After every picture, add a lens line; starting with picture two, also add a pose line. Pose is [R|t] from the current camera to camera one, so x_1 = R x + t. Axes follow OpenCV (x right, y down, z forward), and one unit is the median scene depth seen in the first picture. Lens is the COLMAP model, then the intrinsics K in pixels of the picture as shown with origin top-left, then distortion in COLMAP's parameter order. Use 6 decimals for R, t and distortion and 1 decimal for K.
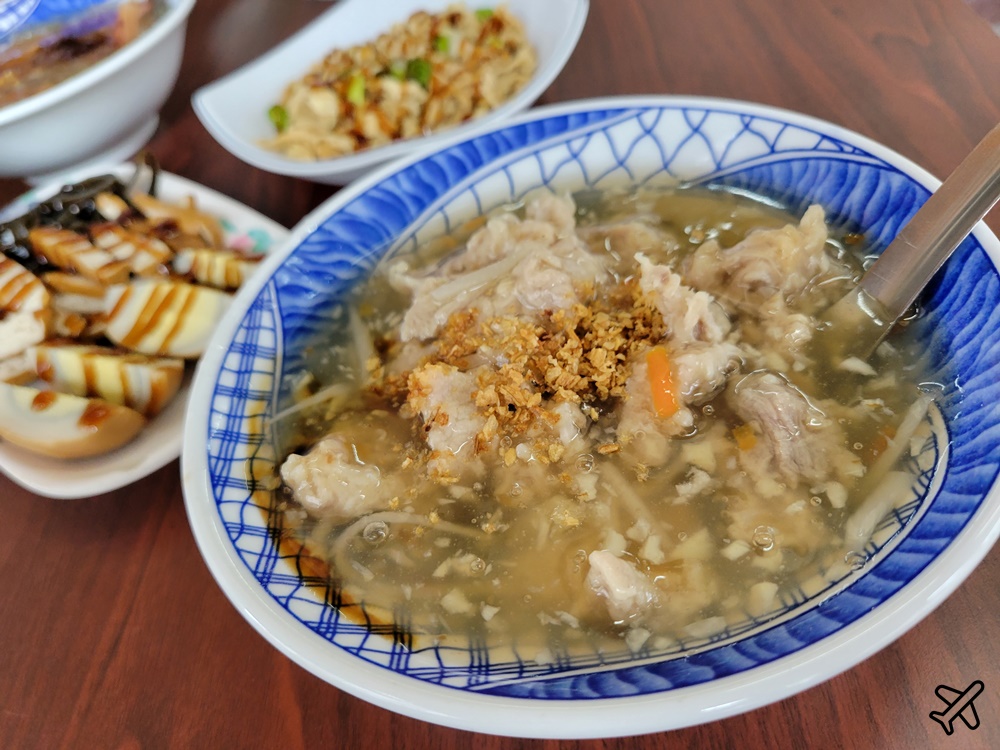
lens RADIAL K [[751.5, 0, 500.0], [0, 751.5, 375.0], [0, 0, 1]] dist [-0.011859, -0.002067]
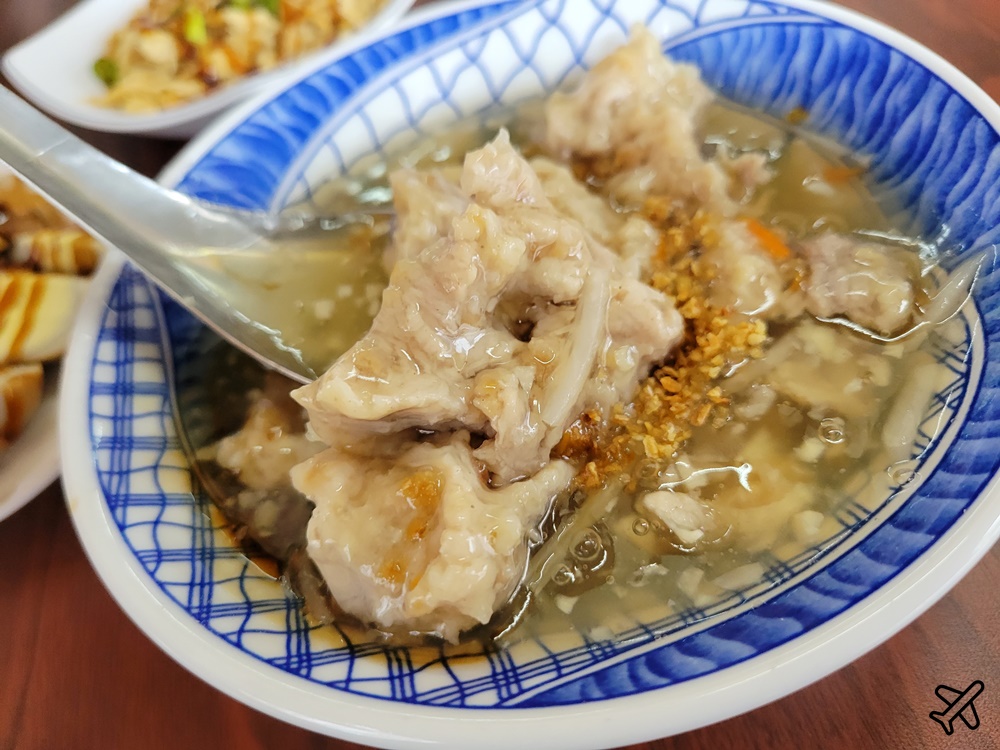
lens RADIAL K [[783.1, 0, 499.1], [0, 783.1, 349.4], [0, 0, 1]] dist [-0.031495, 0.002651]
pose [[0.978465, -0.156613, 0.134460, -0.070091], [0.152301, 0.987448, 0.041839, 0.011183], [-0.139325, -0.020460, 0.990035, 0.146100]]
